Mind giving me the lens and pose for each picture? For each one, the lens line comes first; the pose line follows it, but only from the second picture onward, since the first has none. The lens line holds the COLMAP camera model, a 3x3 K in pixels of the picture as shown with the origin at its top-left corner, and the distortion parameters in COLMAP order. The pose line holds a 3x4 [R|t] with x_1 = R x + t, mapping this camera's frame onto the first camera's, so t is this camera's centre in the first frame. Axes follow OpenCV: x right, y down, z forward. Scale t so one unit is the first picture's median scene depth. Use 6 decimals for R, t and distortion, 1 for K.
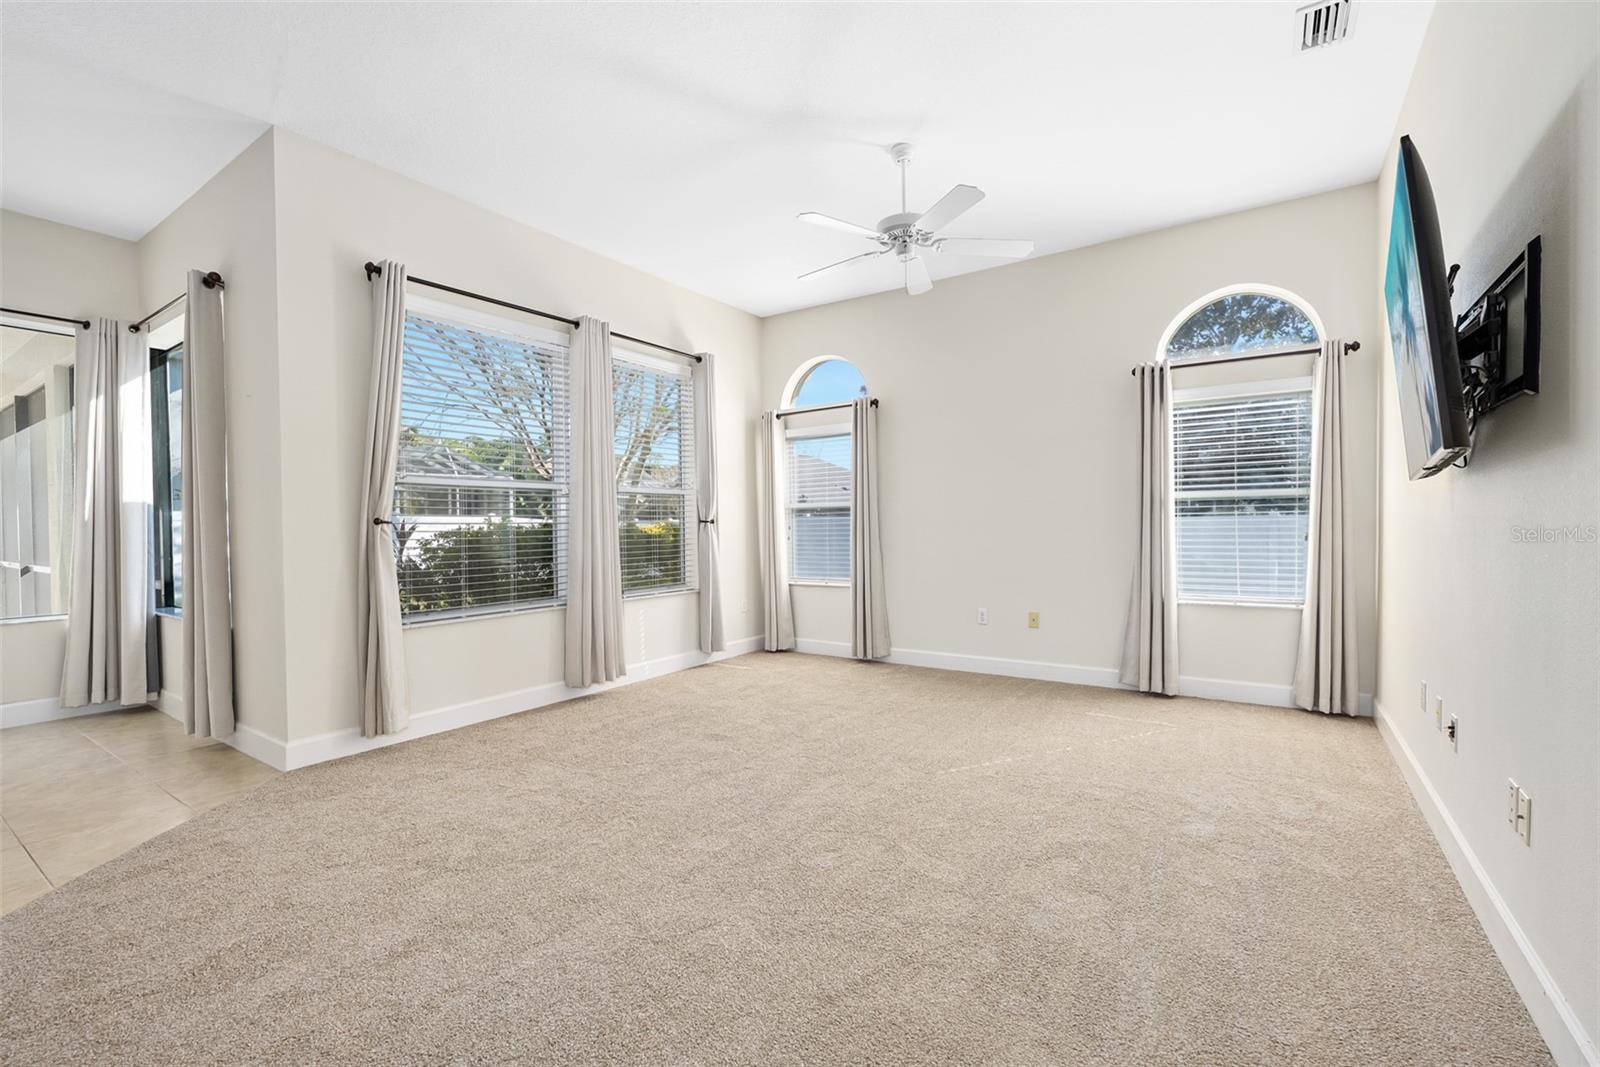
lens RADIAL K [[692.4, 0, 795.9], [0, 692.4, 553.5], [0, 0, 1]] dist [0.001048, -0.000192]
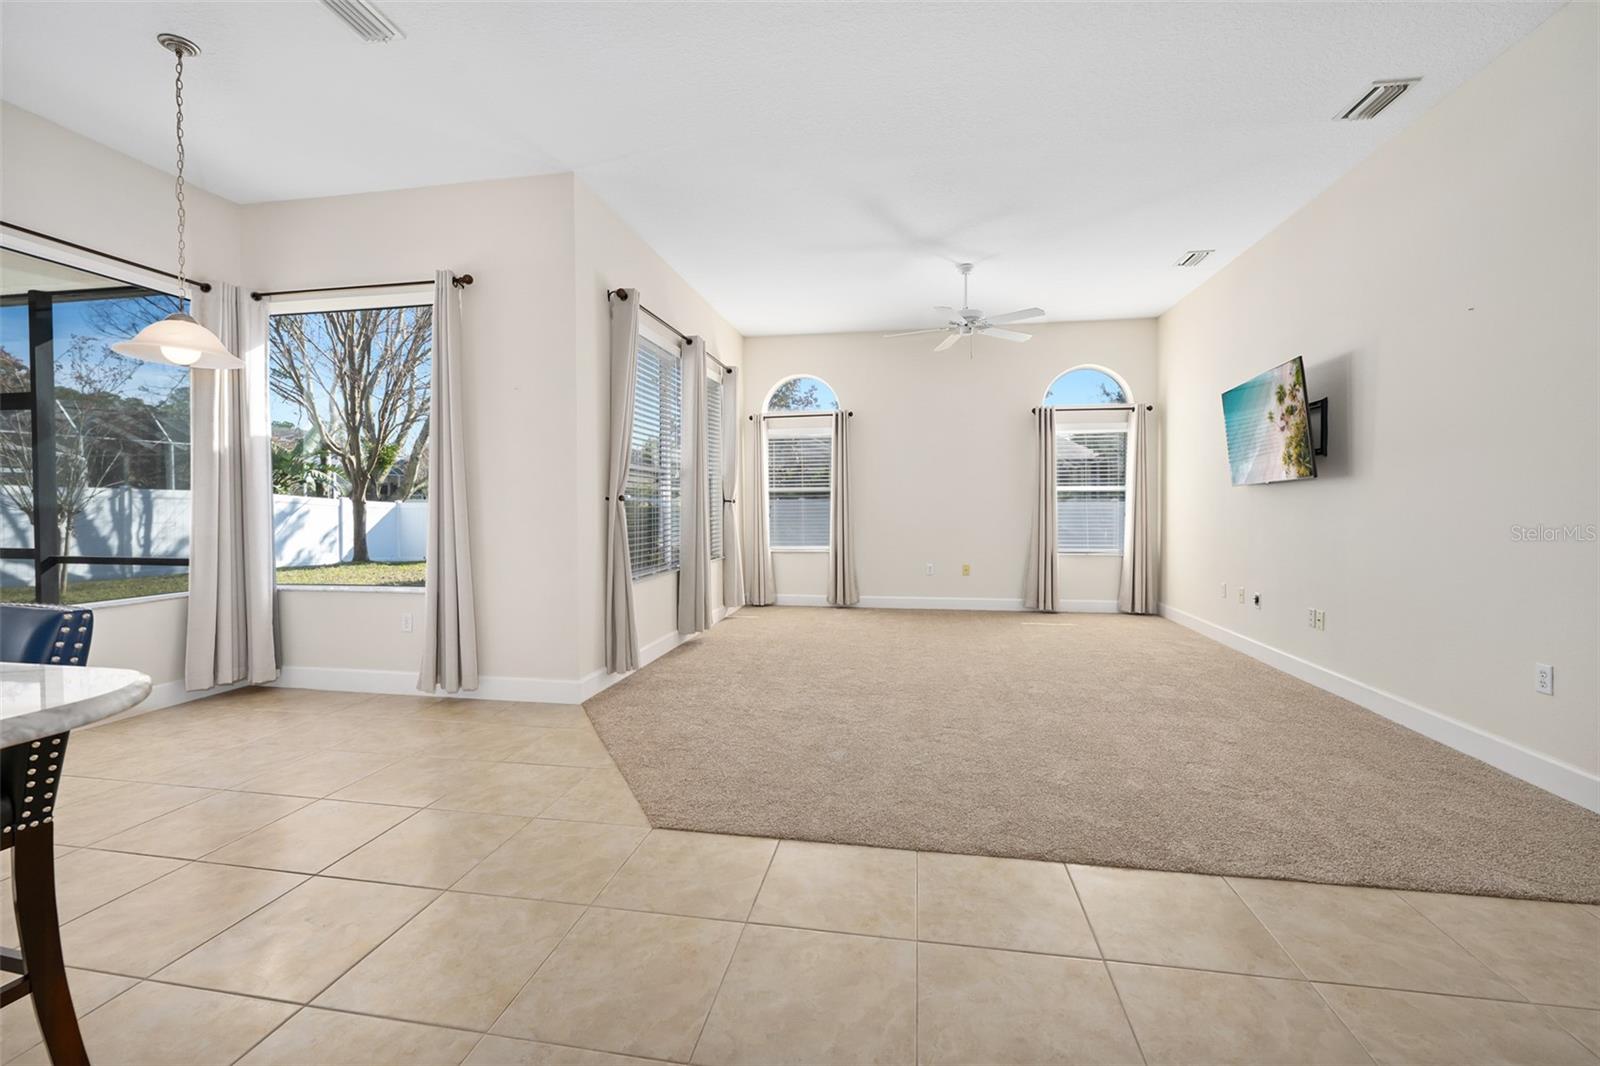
lens RADIAL K [[659.2, 0, 796.4], [0, 659.2, 523.5], [0, 0, 1]] dist [-0.010858, -0.000051]
pose [[0.910725, -0.002439, 0.413006, -0.638553], [0.009548, 0.999840, -0.015148, 0.016133], [-0.412903, 0.017739, 0.910602, -0.153086]]
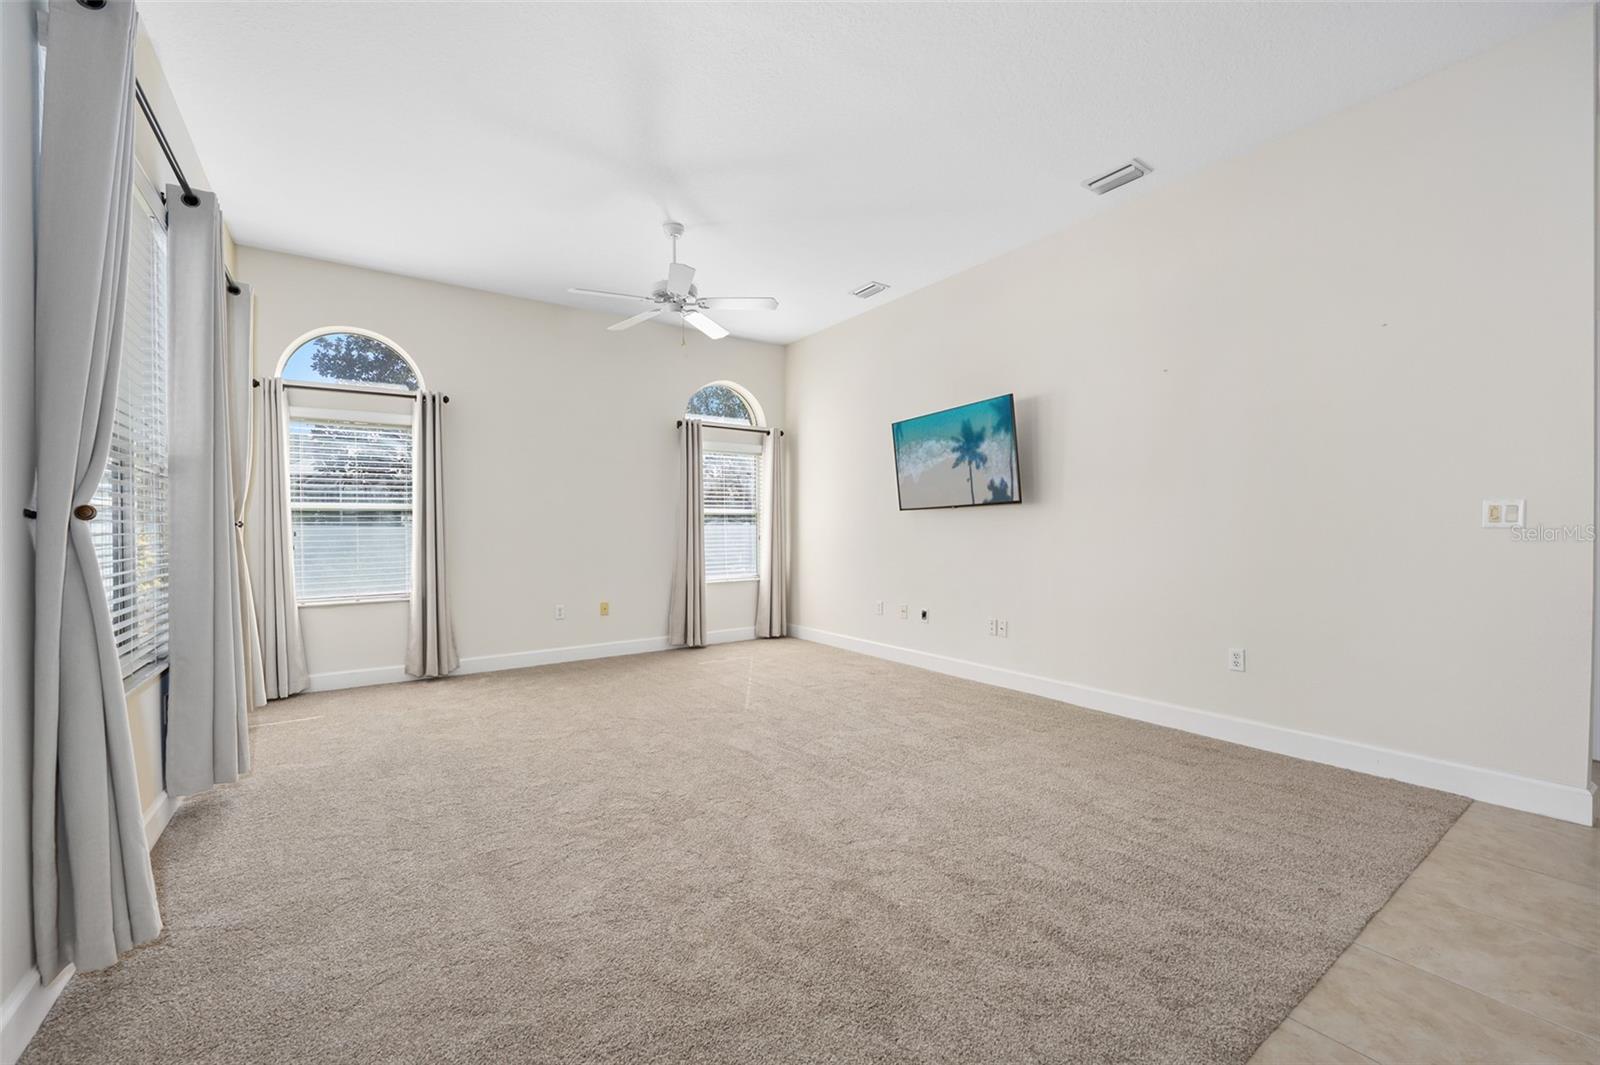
lens RADIAL K [[647.3, 0, 800.2], [0, 647.3, 536.6], [0, 0, 1]] dist [-0.006812, -0.000079]
pose [[0.348956, -0.002003, 0.937137, -0.671822], [0.041083, 0.999069, -0.013162, -0.001329], [-0.936238, 0.043093, 0.348713, 0.309407]]
